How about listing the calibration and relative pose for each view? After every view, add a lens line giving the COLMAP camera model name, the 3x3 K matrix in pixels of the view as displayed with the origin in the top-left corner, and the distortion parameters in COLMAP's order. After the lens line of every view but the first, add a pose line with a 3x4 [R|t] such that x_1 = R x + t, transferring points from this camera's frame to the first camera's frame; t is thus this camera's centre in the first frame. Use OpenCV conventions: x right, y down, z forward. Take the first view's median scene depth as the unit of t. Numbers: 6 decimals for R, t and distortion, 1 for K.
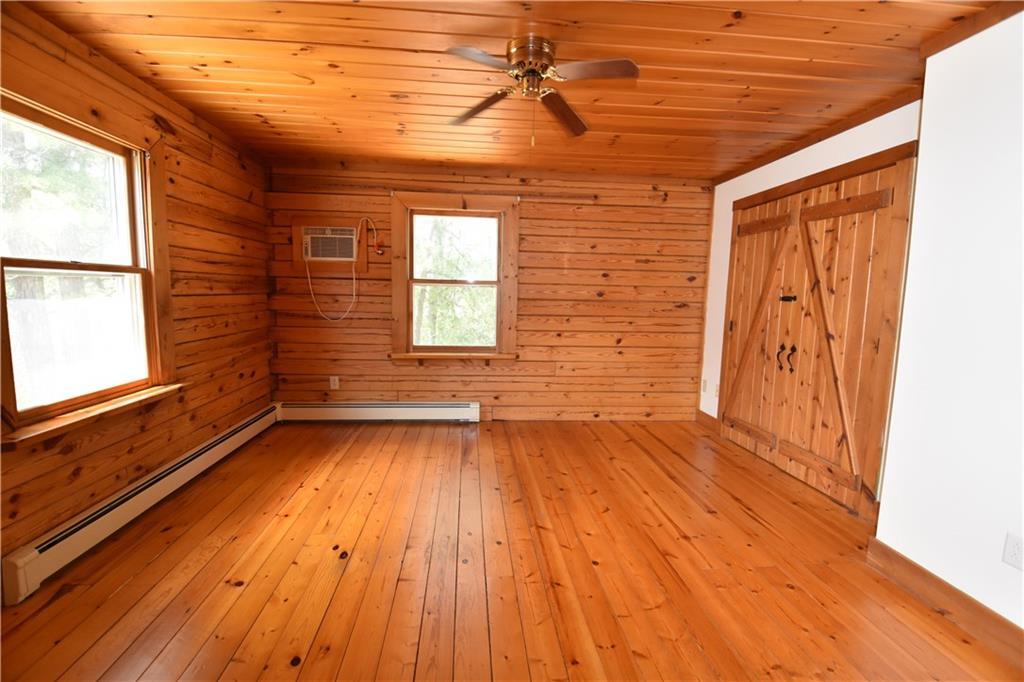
lens RADIAL K [[454.5, 0, 511.2], [0, 454.5, 337.1], [0, 0, 1]] dist [0.024644, -0.031295]
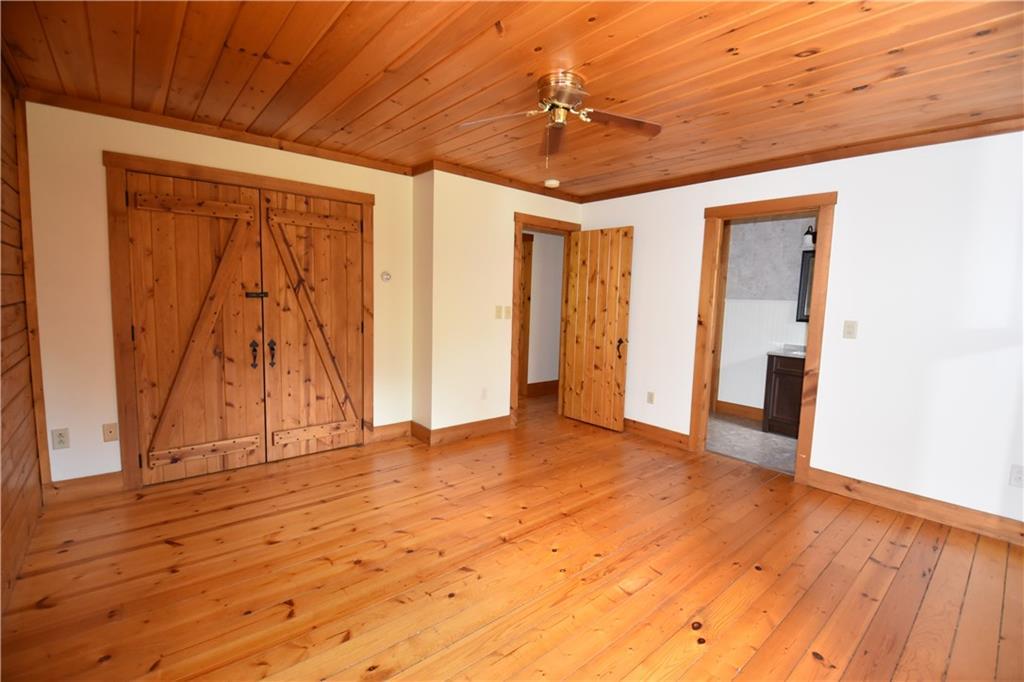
lens RADIAL K [[454.5, 0, 511.2], [0, 454.5, 337.1], [0, 0, 1]] dist [0.024644, -0.031295]
pose [[-0.575346, -0.119627, 0.809114, -0.500179], [0.038930, 0.984120, 0.173184, -0.137767], [-0.816983, 0.131140, -0.561552, 1.065699]]
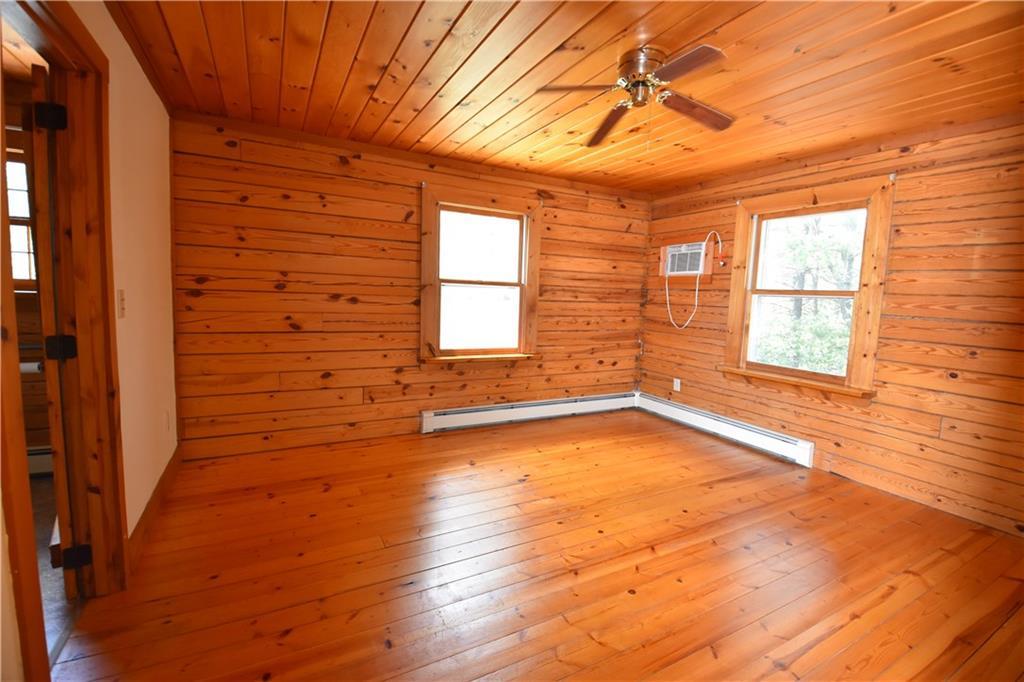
lens RADIAL K [[454.5, 0, 511.2], [0, 454.5, 337.1], [0, 0, 1]] dist [0.024644, -0.031295]
pose [[0.384333, 0.083355, -0.919424, 0.556952], [-0.120726, 0.991901, 0.039461, -0.010907], [0.915267, 0.095832, 0.391283, 0.233126]]
